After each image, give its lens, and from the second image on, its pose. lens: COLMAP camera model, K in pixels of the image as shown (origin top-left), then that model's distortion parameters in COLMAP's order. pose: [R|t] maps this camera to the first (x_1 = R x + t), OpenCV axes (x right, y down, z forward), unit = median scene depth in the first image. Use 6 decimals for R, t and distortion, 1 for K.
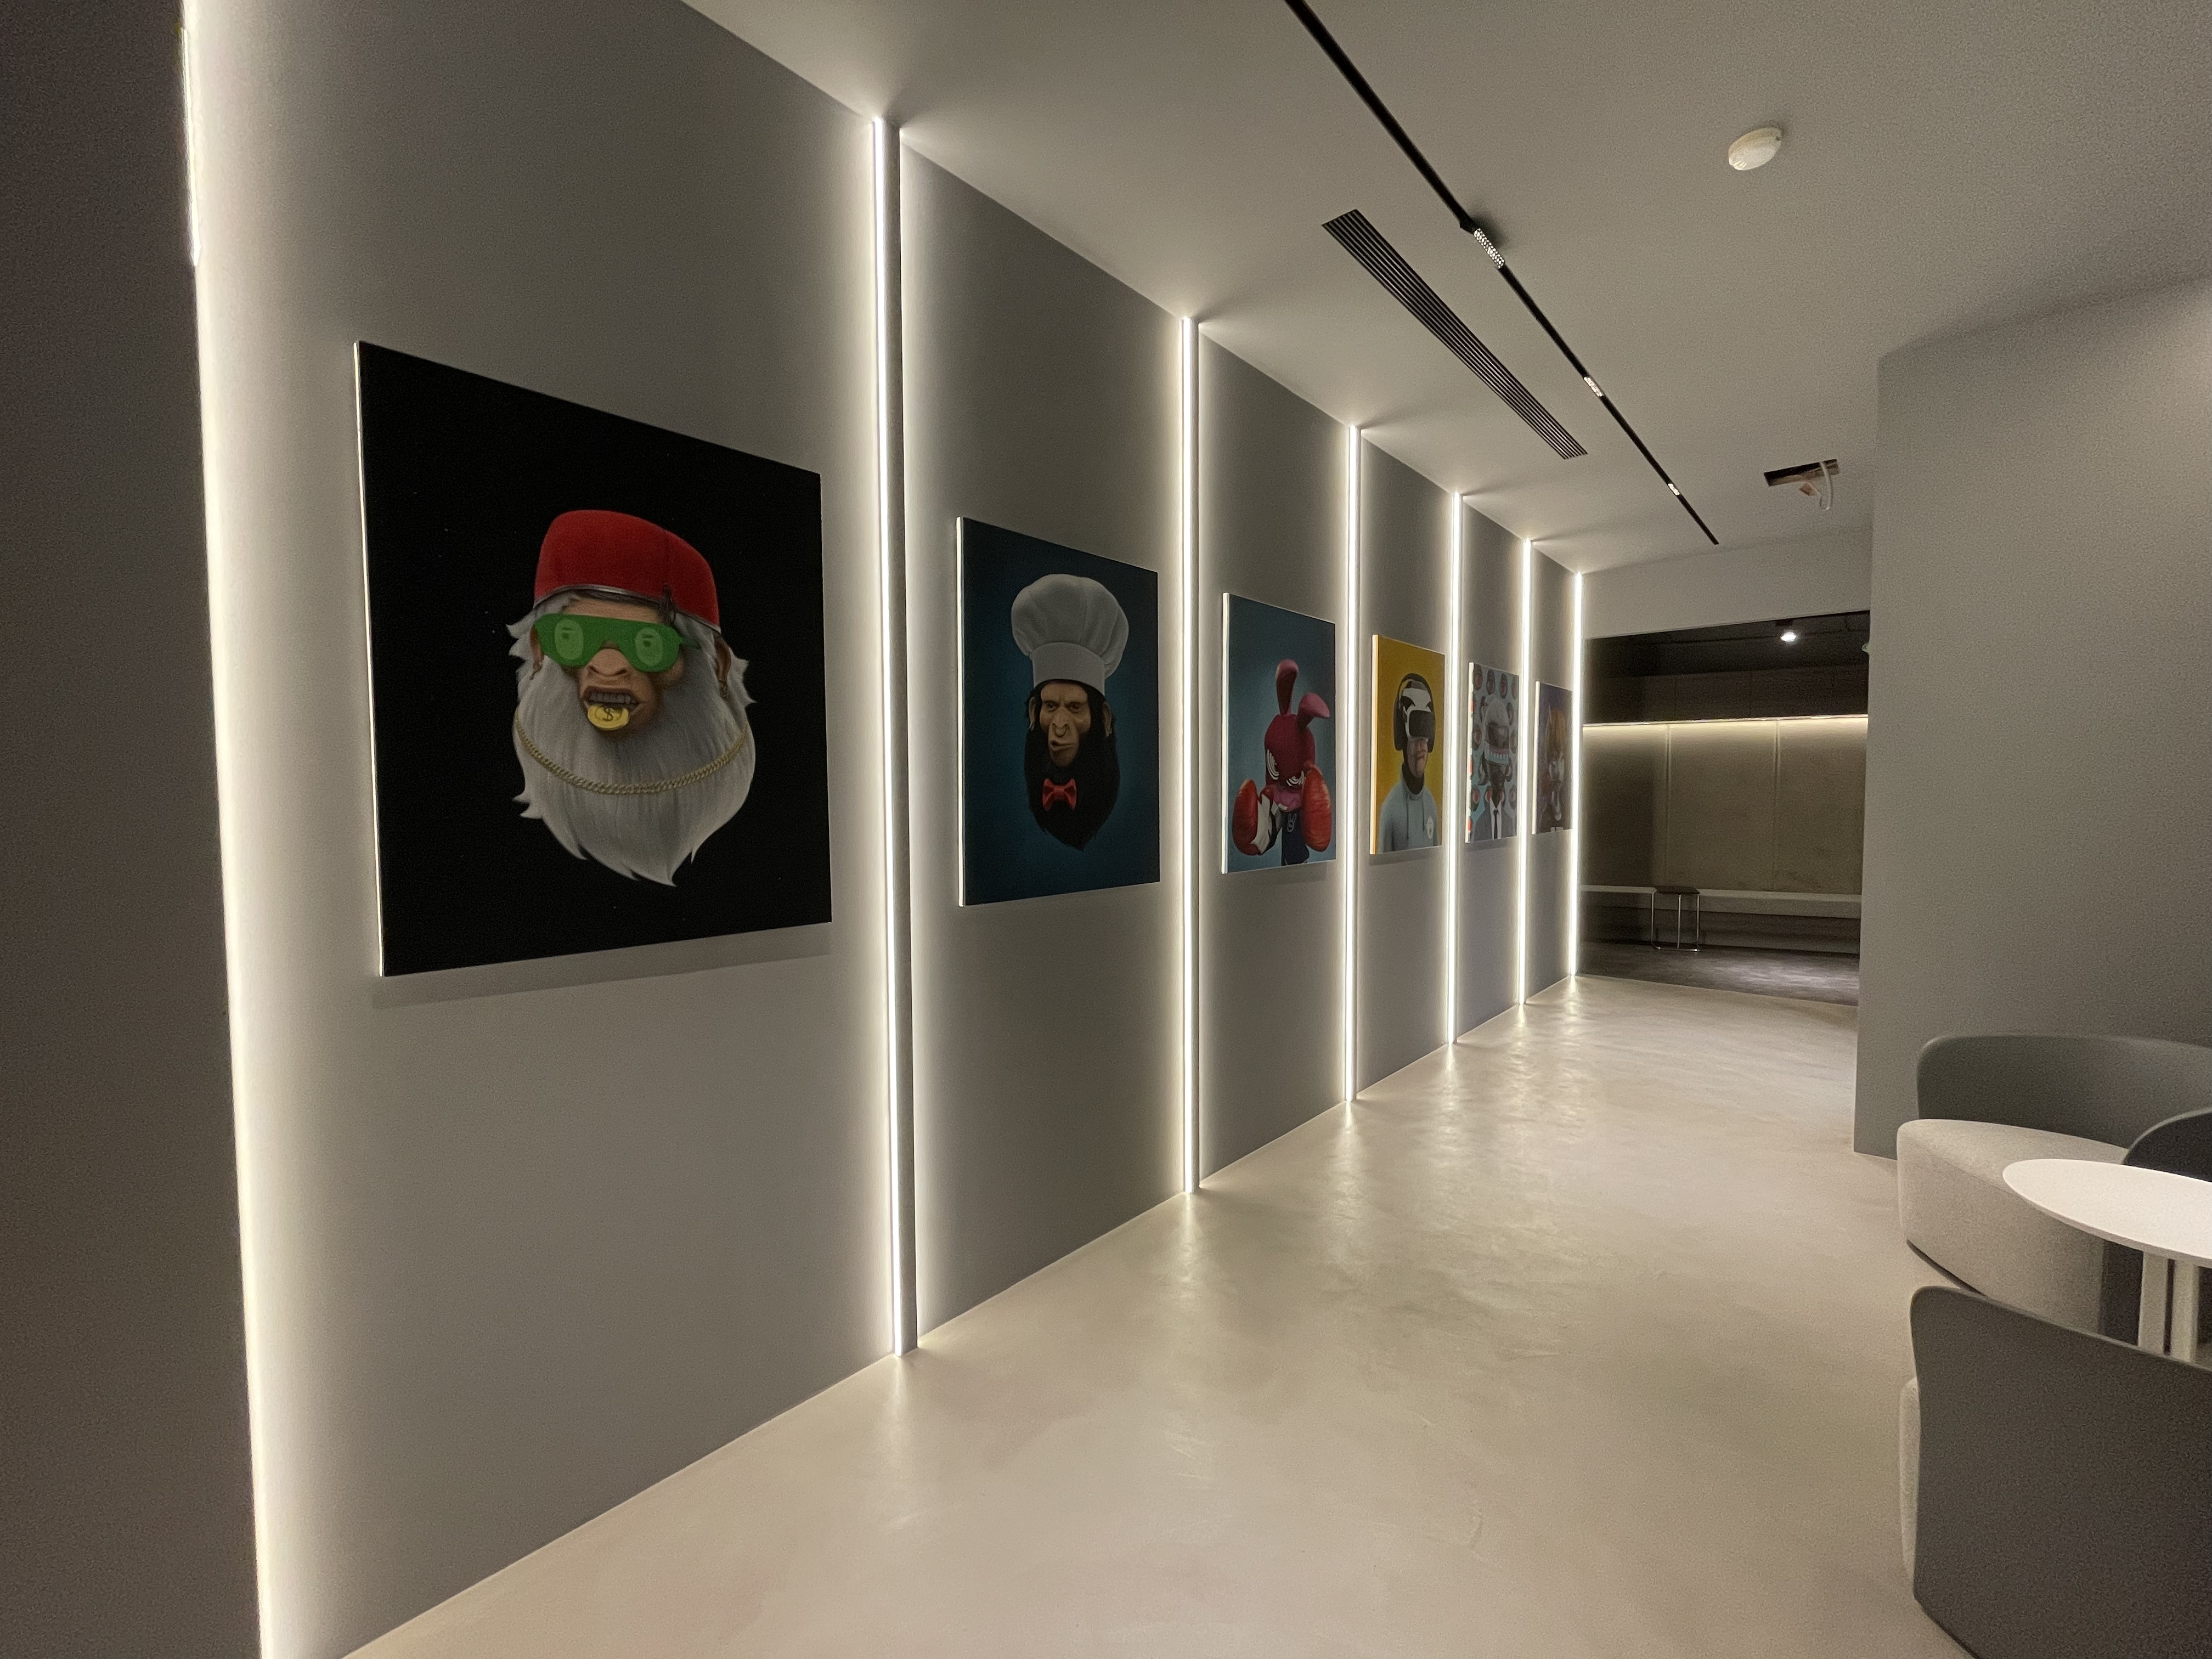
lens RADIAL K [[893.8, 0, 1106.0], [0, 893.8, 829.5], [0, 0, 1]] dist [0.000805, 0.000145]
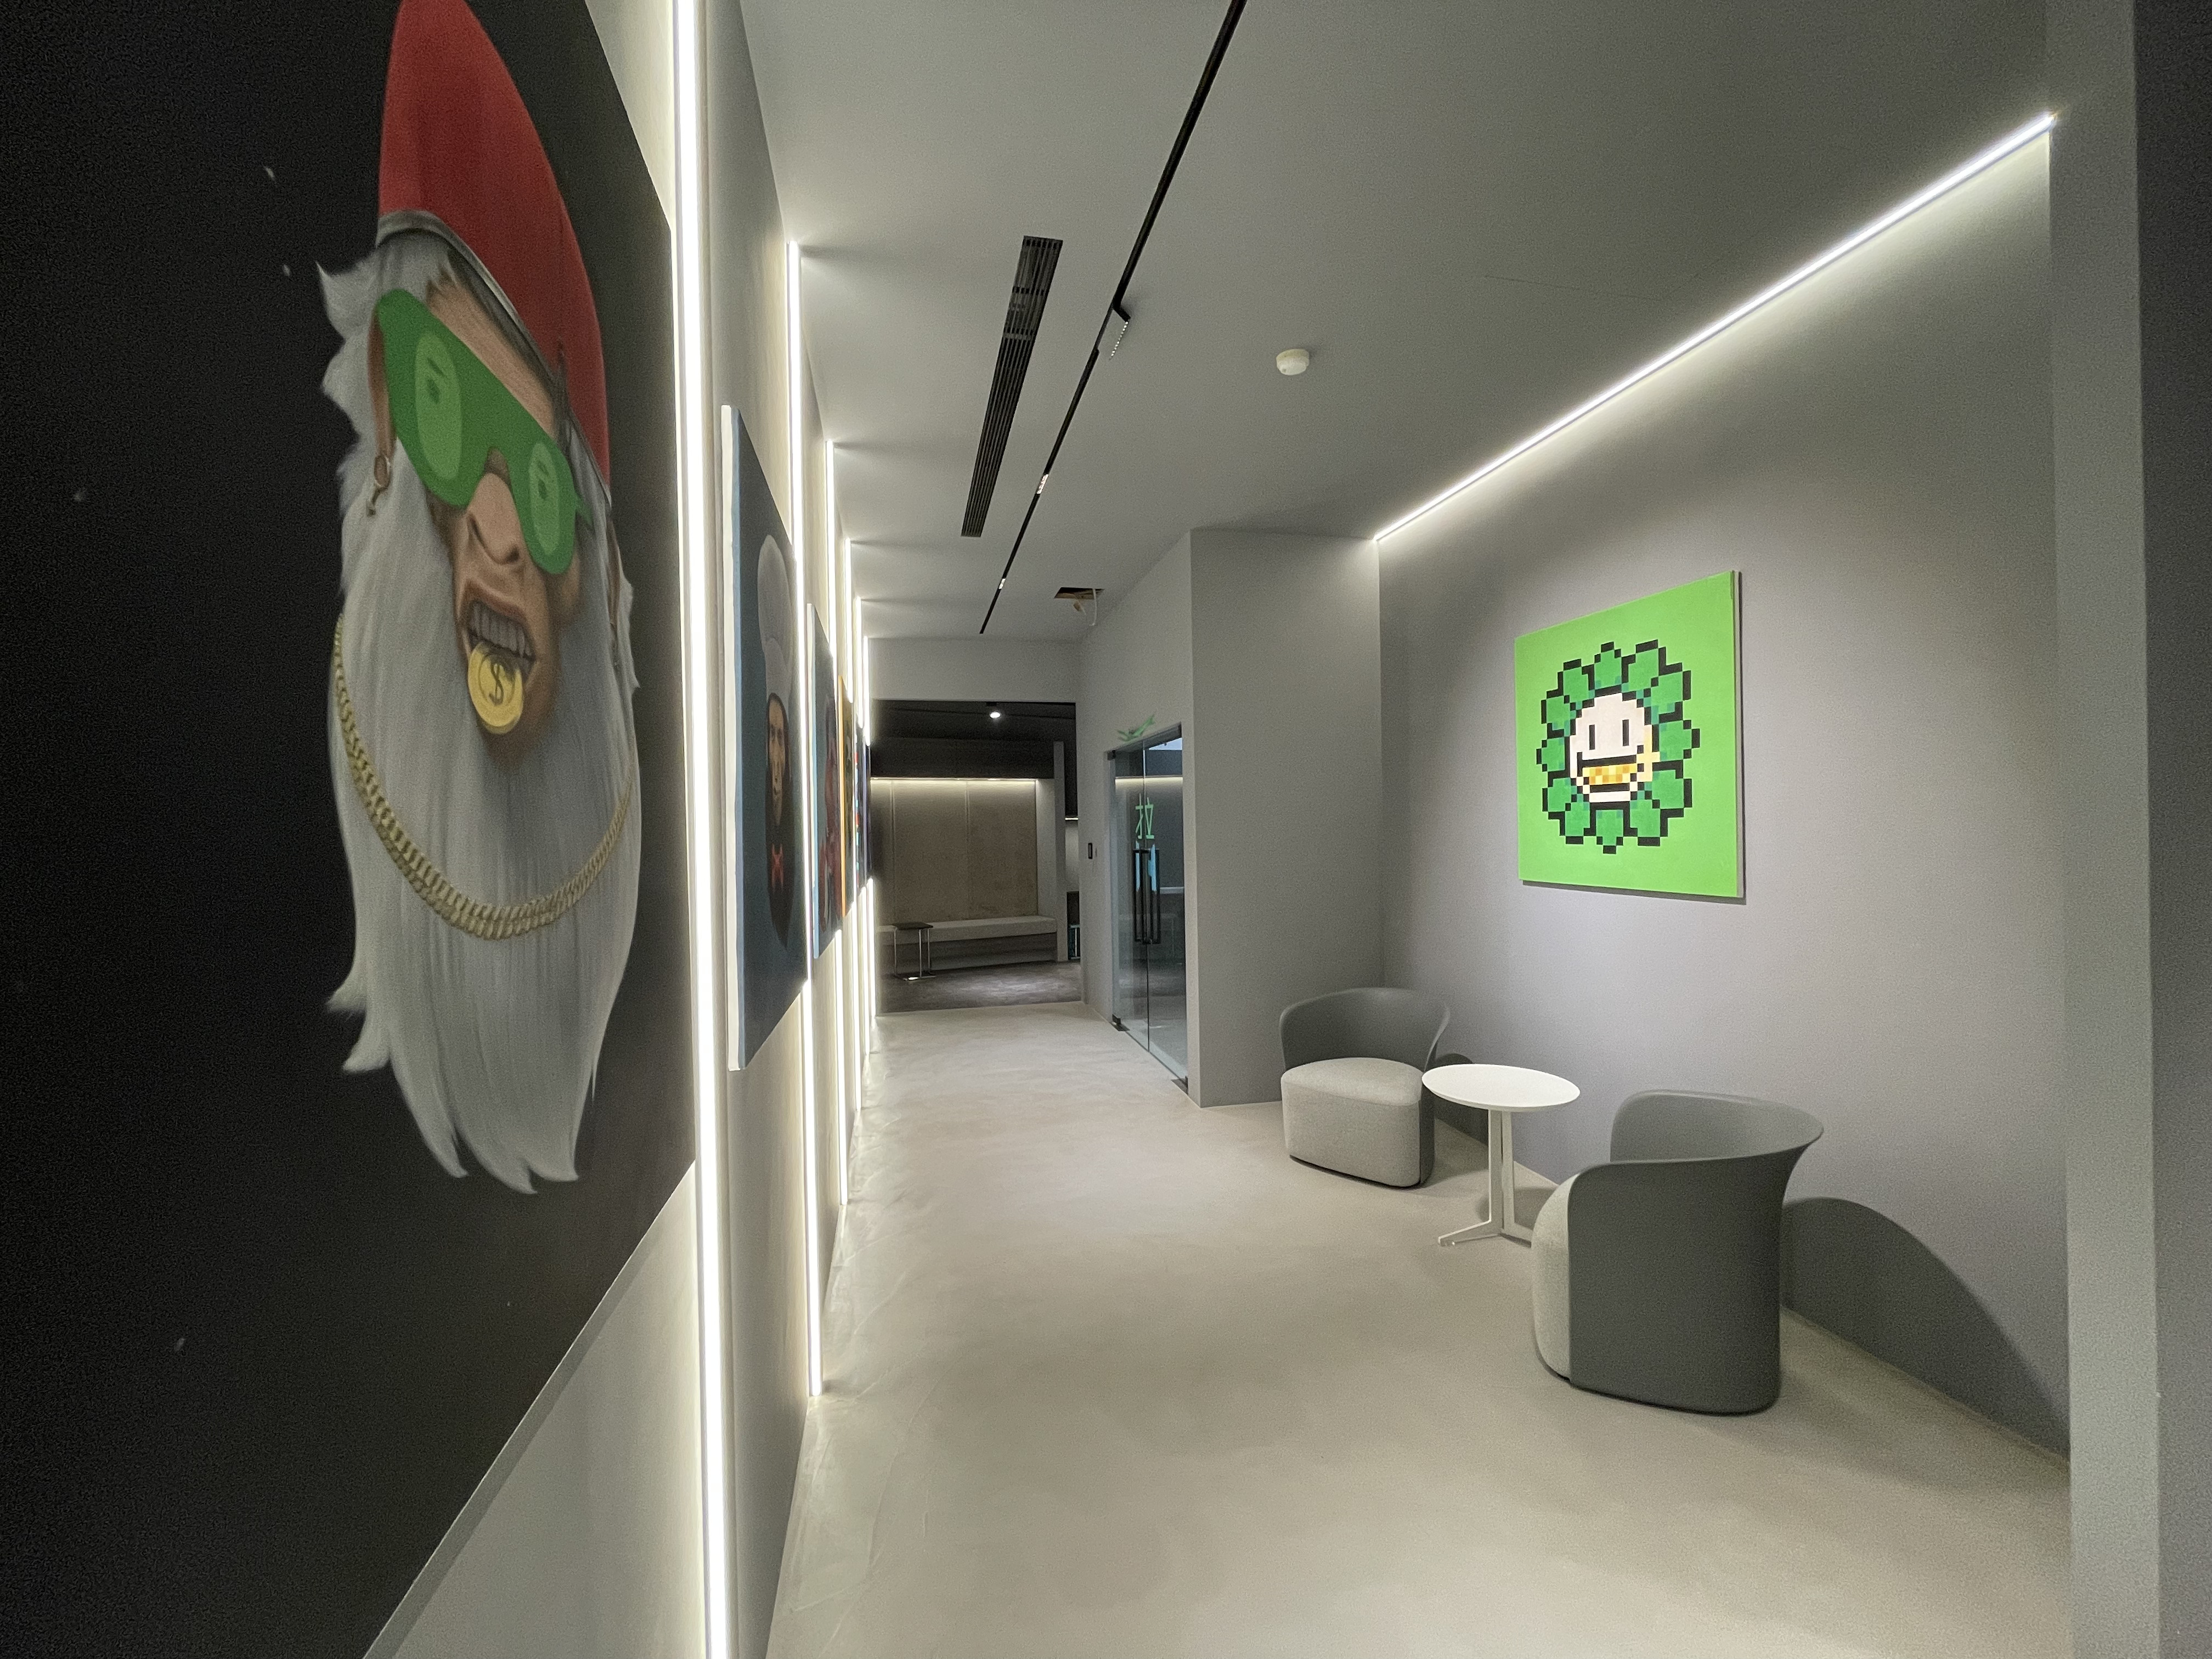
lens RADIAL K [[893.8, 0, 1106.0], [0, 893.8, 829.5], [0, 0, 1]] dist [0.000805, 0.000145]
pose [[0.577945, -0.008893, 0.816027, -0.674325], [0.051844, 0.998321, -0.025839, -0.057699], [-0.814427, 0.057240, 0.577436, 0.638168]]
